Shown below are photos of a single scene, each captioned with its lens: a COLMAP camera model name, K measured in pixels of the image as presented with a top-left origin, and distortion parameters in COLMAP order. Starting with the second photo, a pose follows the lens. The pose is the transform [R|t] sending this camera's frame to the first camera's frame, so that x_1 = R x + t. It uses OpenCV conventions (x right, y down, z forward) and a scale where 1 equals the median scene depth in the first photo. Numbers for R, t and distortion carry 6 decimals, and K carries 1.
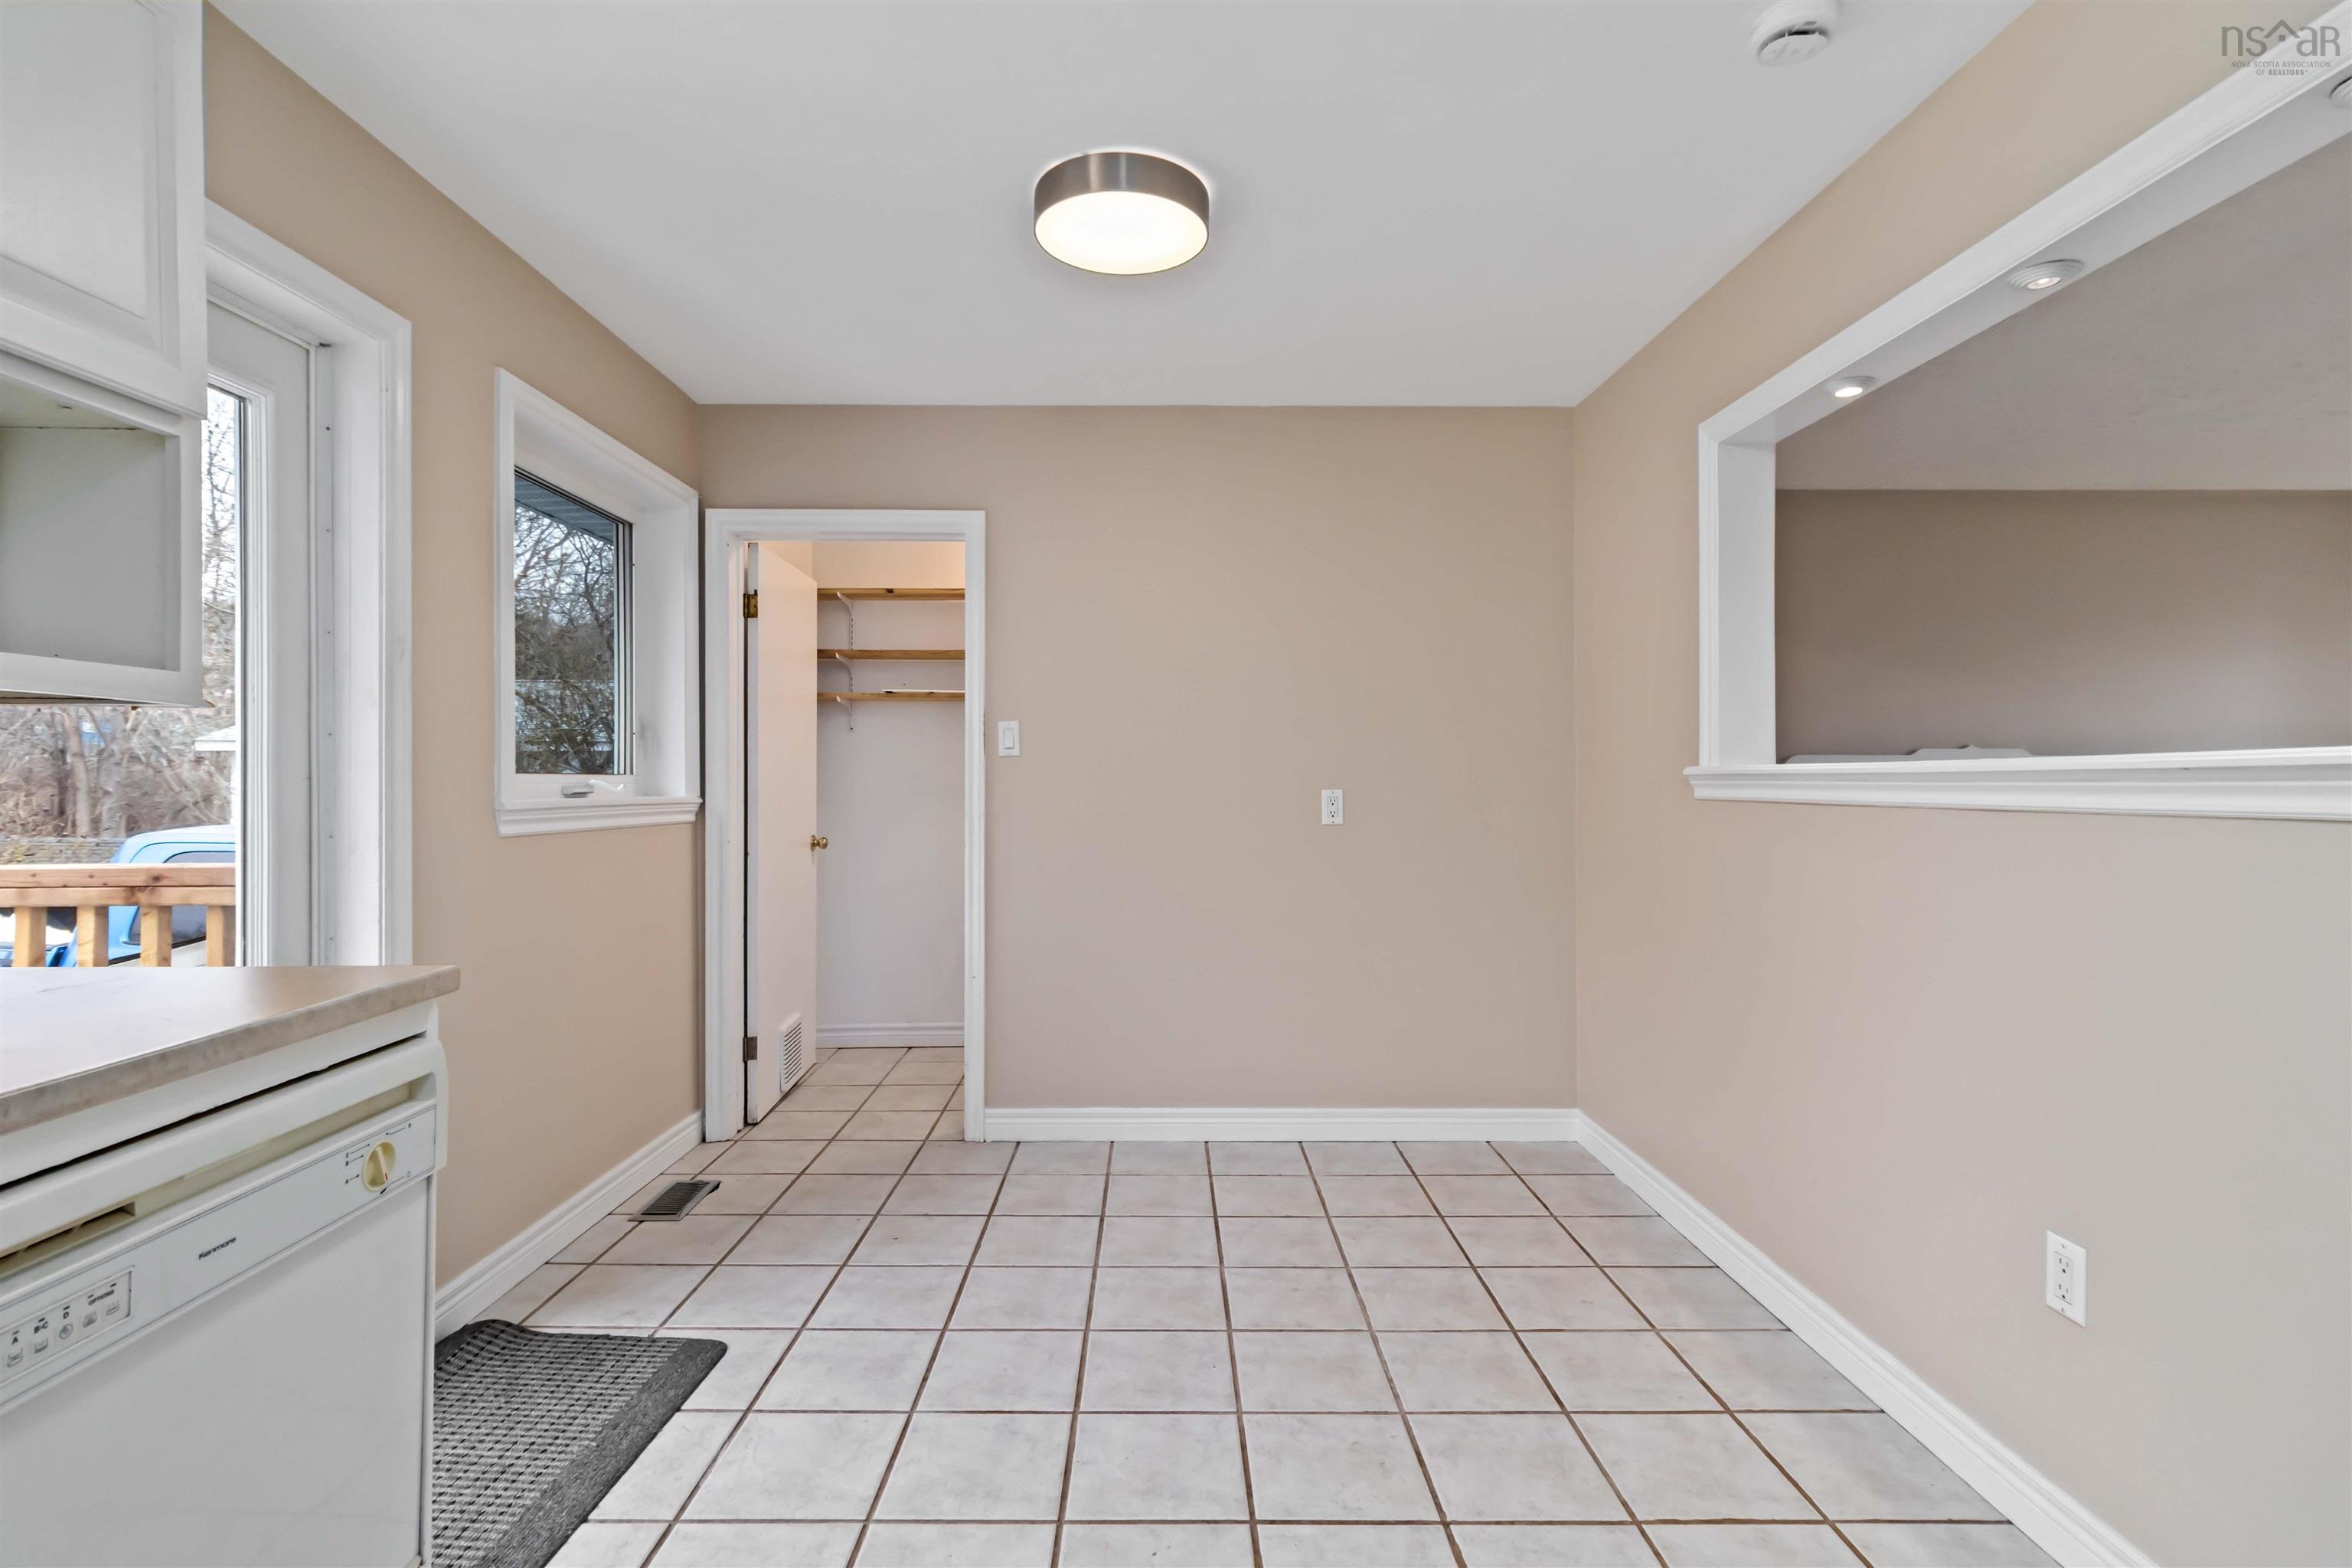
lens RADIAL K [[1093.5, 0, 1165.0], [0, 1093.5, 775.0], [0, 0, 1]] dist [0.000046, -0.000256]
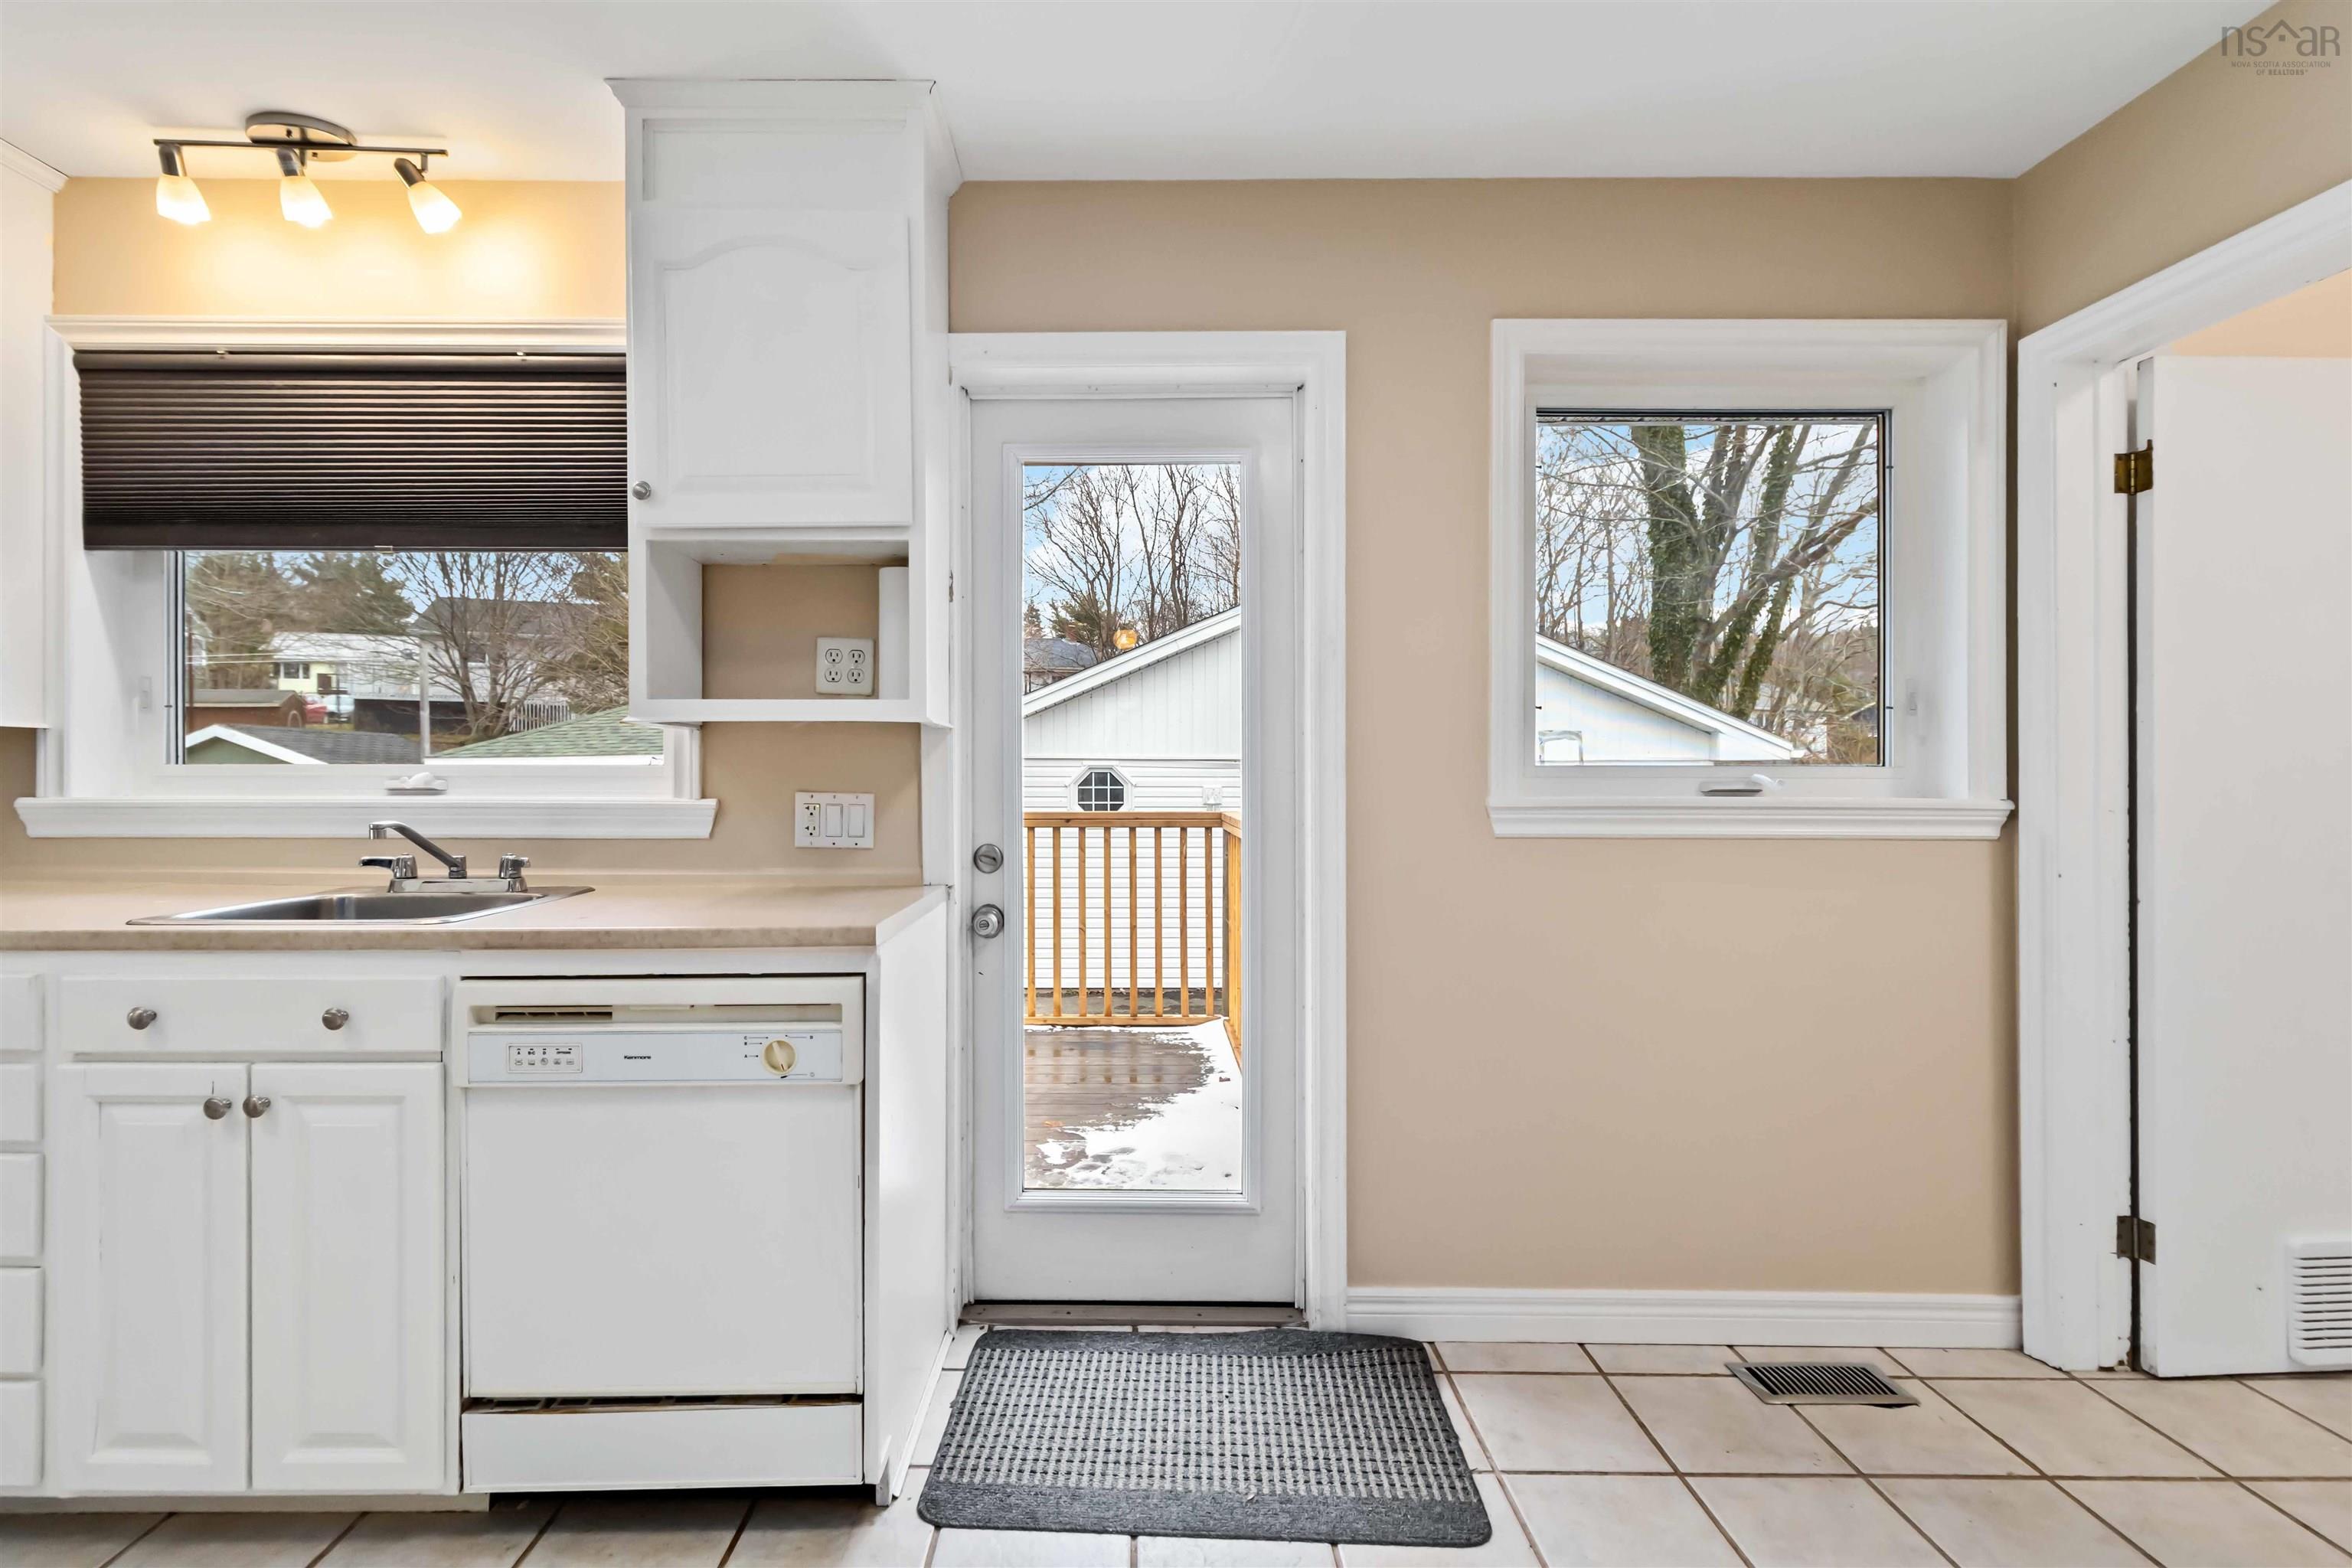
lens RADIAL K [[1102.1, 0, 1116.2], [0, 1102.1, 778.5], [0, 0, 1]] dist [0.003079, 0.000824]
pose [[-0.011019, 0.001005, -0.999939, 0.335856], [0.004476, 0.999990, 0.000955, 0.006554], [0.999929, -0.004466, -0.011024, 0.746938]]
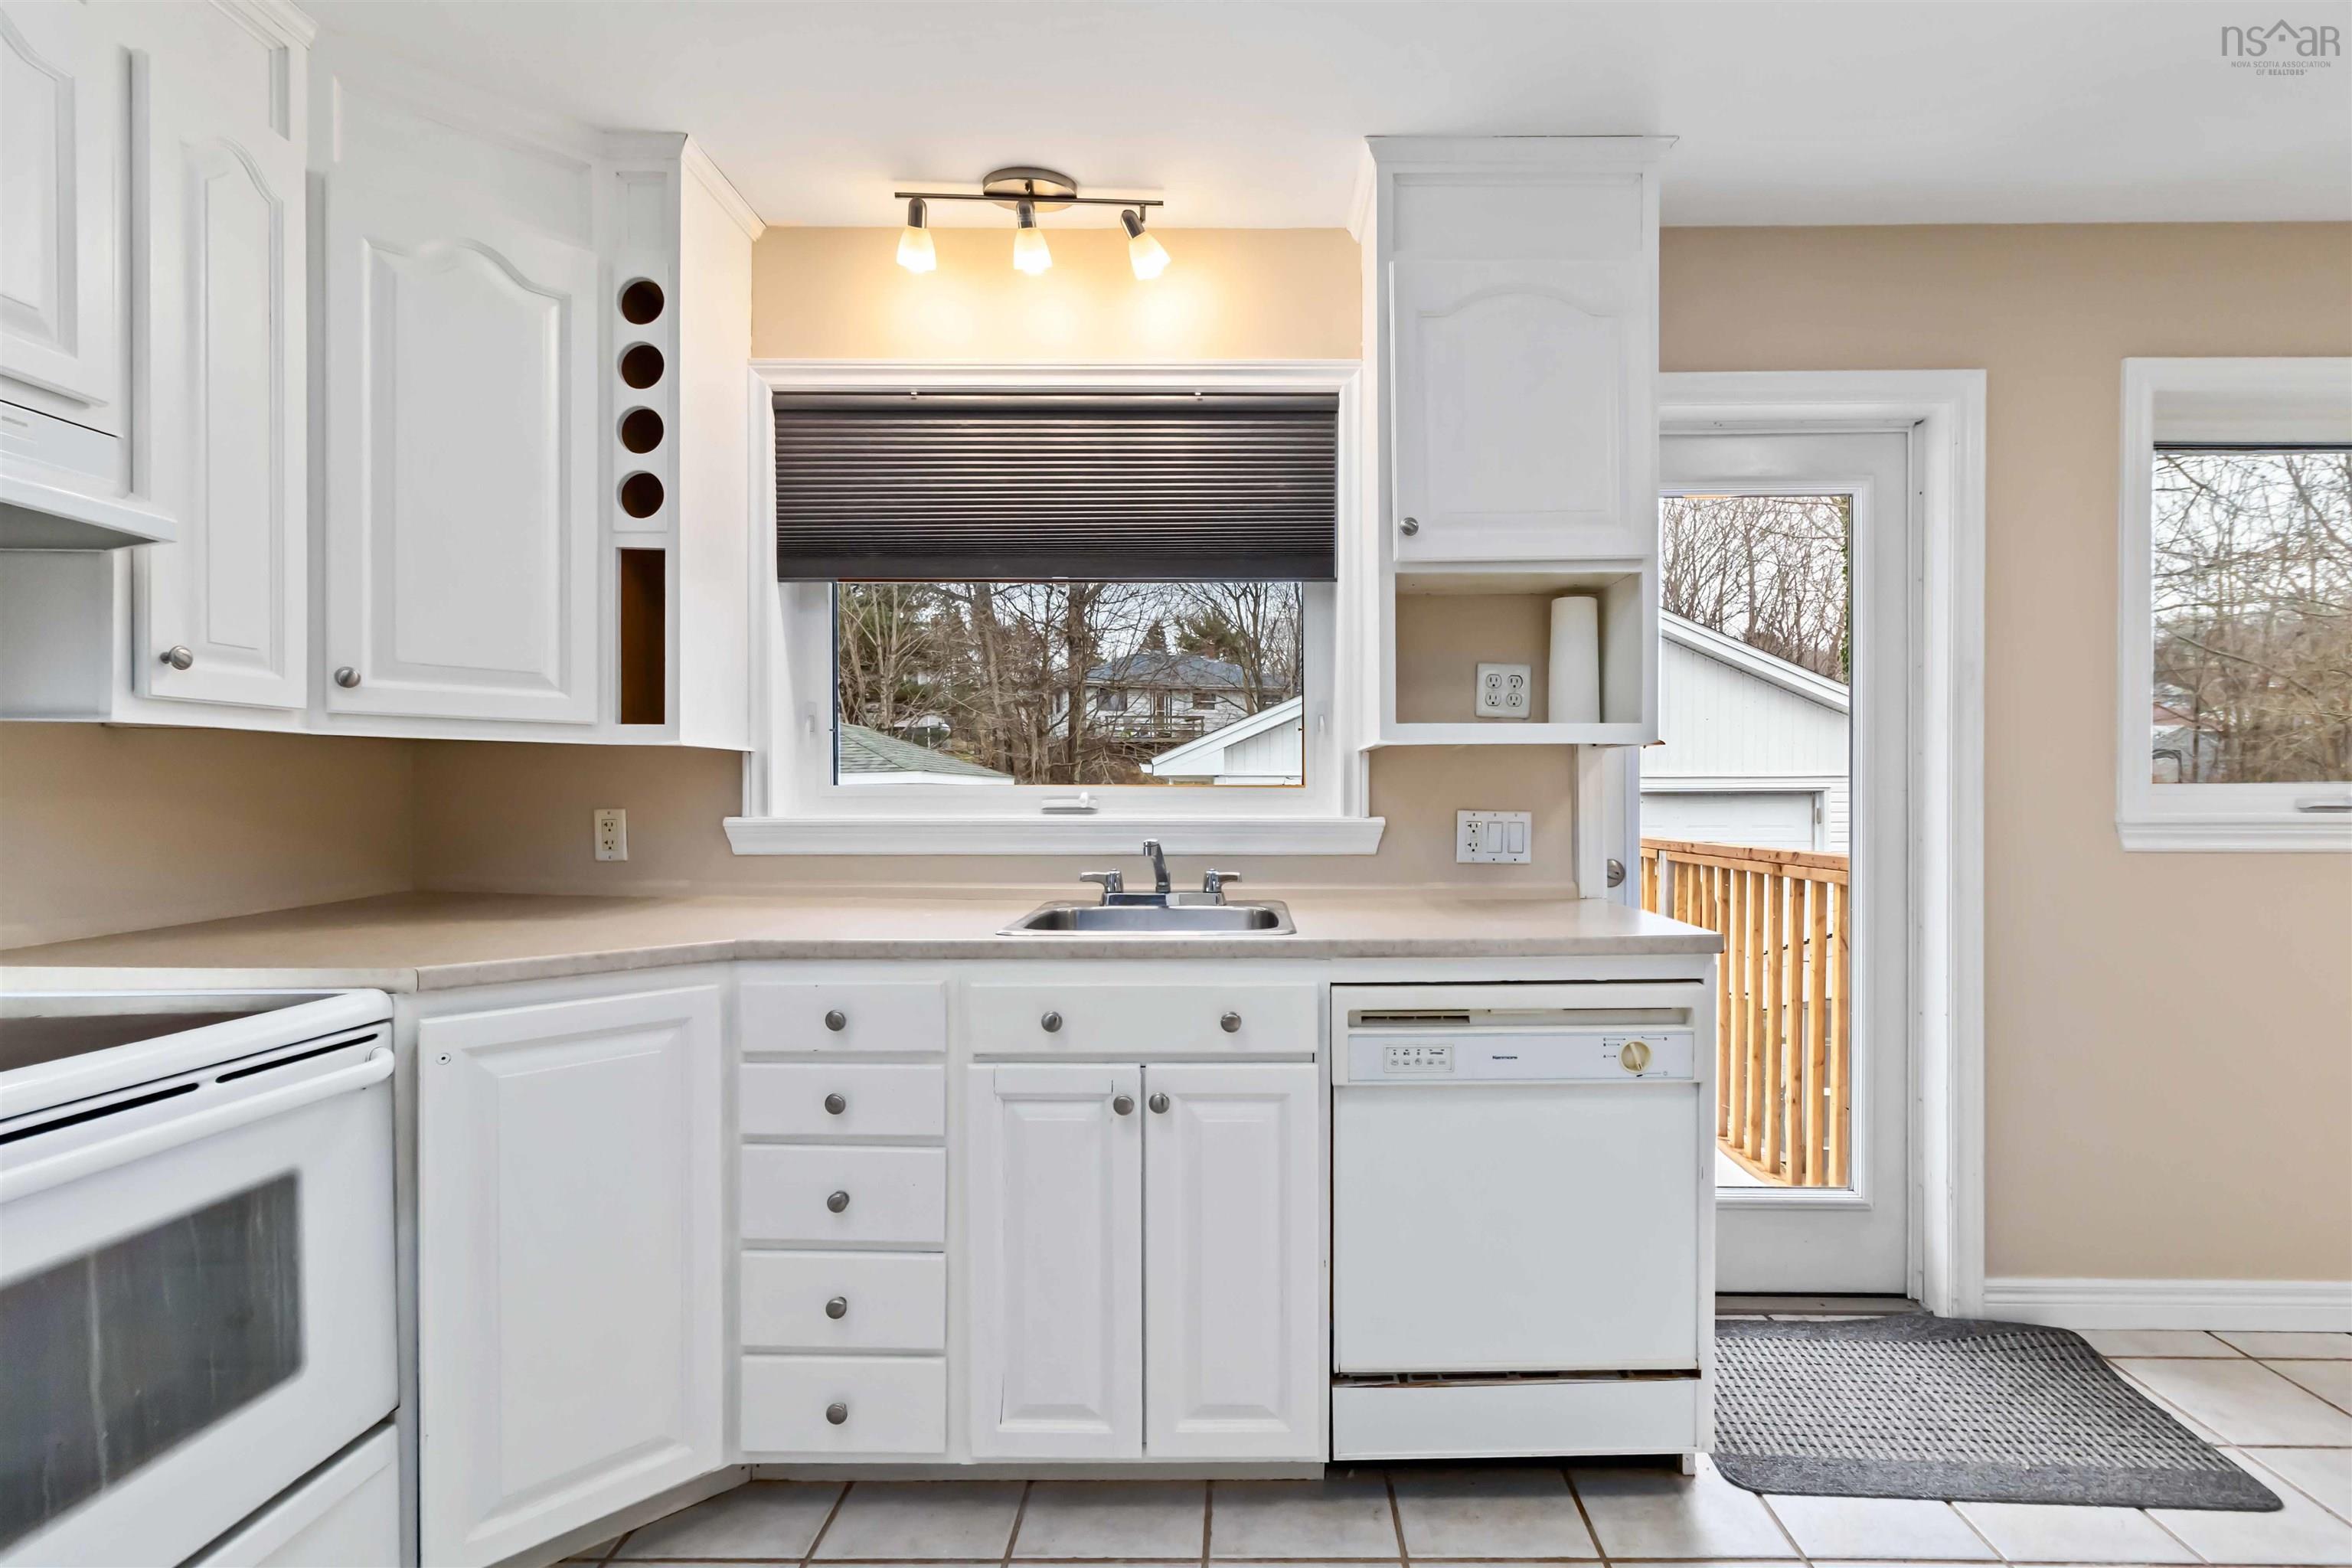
lens RADIAL K [[1098.1, 0, 1242.9], [0, 1098.1, 806.3], [0, 0, 1]] dist [0.003461, 0.000947]
pose [[-0.010316, 0.010799, -0.999888, 0.390202], [0.006673, 0.999920, 0.010731, 0.001965], [0.999925, -0.006562, -0.010387, 0.256712]]
